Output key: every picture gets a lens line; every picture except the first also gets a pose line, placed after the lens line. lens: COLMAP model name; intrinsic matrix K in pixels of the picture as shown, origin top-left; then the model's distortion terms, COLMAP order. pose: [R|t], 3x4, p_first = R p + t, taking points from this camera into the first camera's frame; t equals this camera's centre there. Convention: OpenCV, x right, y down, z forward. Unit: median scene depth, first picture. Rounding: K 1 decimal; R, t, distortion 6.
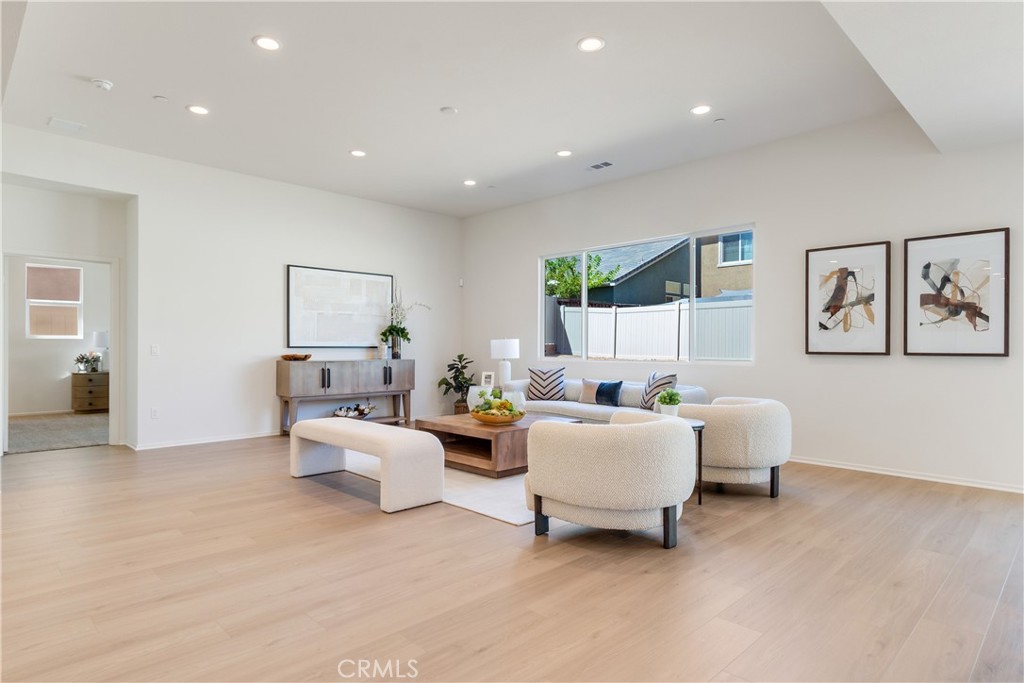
lens RADIAL K [[575.4, 0, 512.3], [0, 575.4, 345.7], [0, 0, 1]] dist [0.001811, -0.000822]
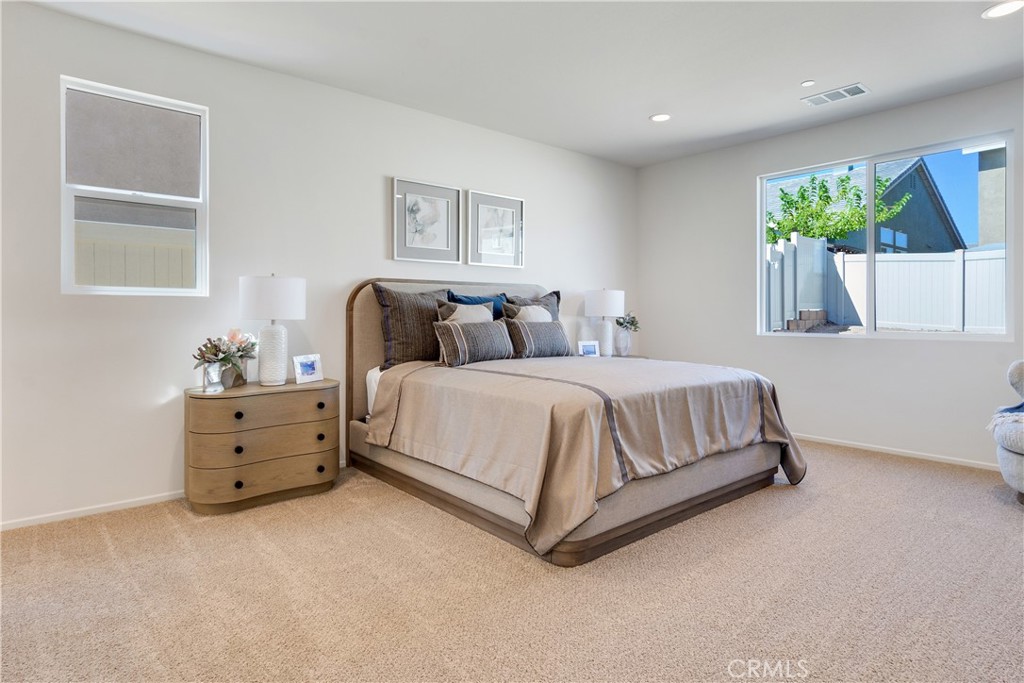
lens RADIAL K [[575.4, 0, 516.1], [0, 575.4, 313.5], [0, 0, 1]] dist [0.001811, -0.000822]
pose [[0.996061, -0.005652, -0.088486, -0.535102], [0.005652, 0.999984, -0.000256, 0.000229], [0.088486, -0.000245, 0.996077, 0.670911]]
